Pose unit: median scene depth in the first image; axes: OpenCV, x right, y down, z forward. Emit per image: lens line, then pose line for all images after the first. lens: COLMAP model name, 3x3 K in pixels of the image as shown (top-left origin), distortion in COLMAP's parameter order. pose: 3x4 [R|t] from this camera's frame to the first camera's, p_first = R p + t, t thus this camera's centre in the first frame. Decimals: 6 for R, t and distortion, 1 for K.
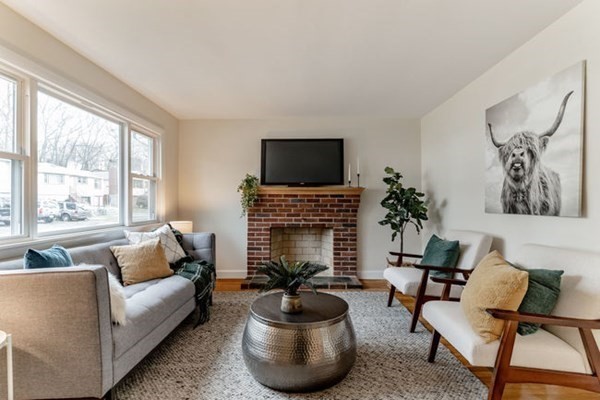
lens RADIAL K [[294.1, 0, 299.4], [0, 294.1, 201.5], [0, 0, 1]] dist [0.002608, -0.001049]
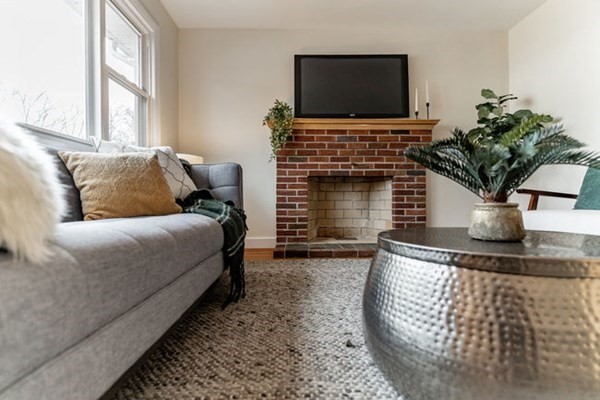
lens RADIAL K [[294.1, 0, 301.8], [0, 294.1, 198.3], [0, 0, 1]] dist [0.002608, -0.001049]
pose [[0.999240, -0.005081, 0.038636, -0.151317], [0.004923, 0.999979, 0.004190, 0.147701], [-0.038657, -0.003997, 0.999245, 0.295964]]
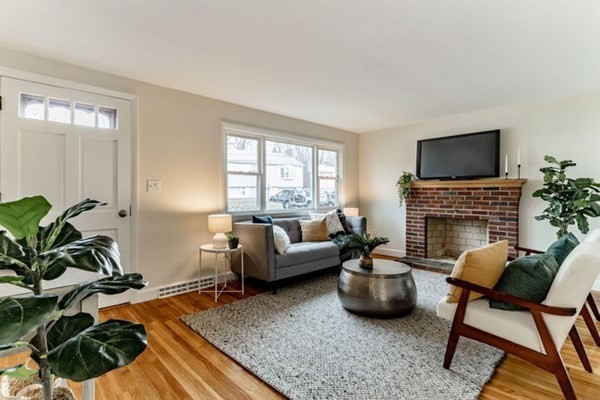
lens RADIAL K [[294.1, 0, 305.4], [0, 294.1, 192.8], [0, 0, 1]] dist [0.002608, -0.001049]
pose [[0.710127, -0.001427, -0.704072, 0.400203], [0.003118, 0.999995, 0.001119, -0.008082], [0.704067, -0.002990, 0.710128, -0.146216]]
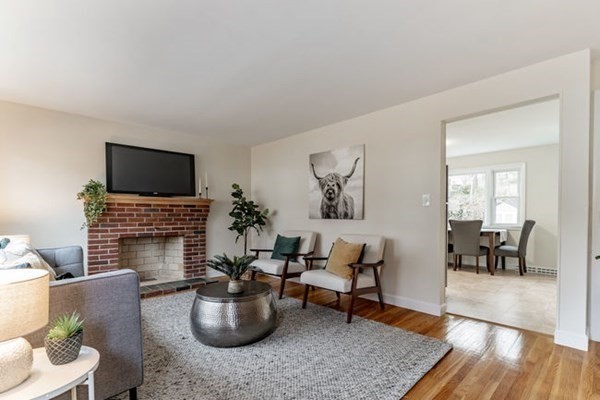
lens RADIAL K [[294.1, 0, 300.7], [0, 294.1, 218.3], [0, 0, 1]] dist [0.002608, -0.001049]
pose [[0.712362, -0.011747, 0.701714, -0.365495], [-0.005158, 0.999745, 0.021972, 0.000731], [-0.701794, -0.019272, 0.712120, -0.078945]]
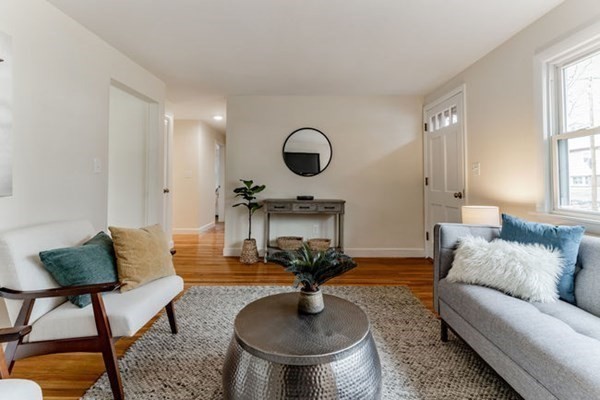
lens RADIAL K [[294.1, 0, 301.3], [0, 294.1, 173.8], [0, 0, 1]] dist [0.002608, -0.001049]
pose [[-0.999839, 0.006257, -0.016794, 0.007872], [0.006748, 0.999546, -0.029364, 0.005333], [0.016602, -0.029472, -0.999428, 0.889733]]
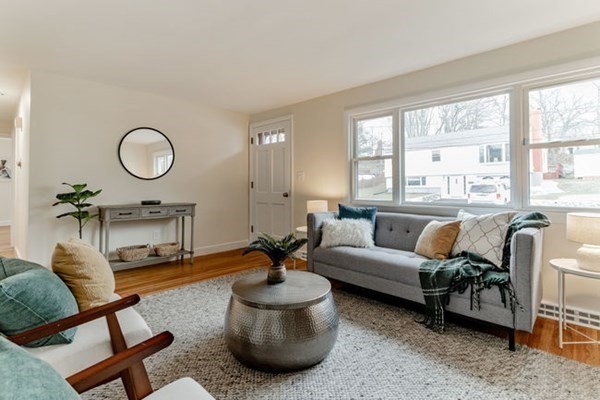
lens RADIAL K [[294.1, 0, 299.3], [0, 294.1, 185.1], [0, 0, 1]] dist [0.002608, -0.001049]
pose [[-0.678303, 0.007458, -0.734744, 0.355807], [0.008583, 0.999961, 0.002226, 0.004746], [0.734732, -0.004796, -0.678341, 0.877417]]
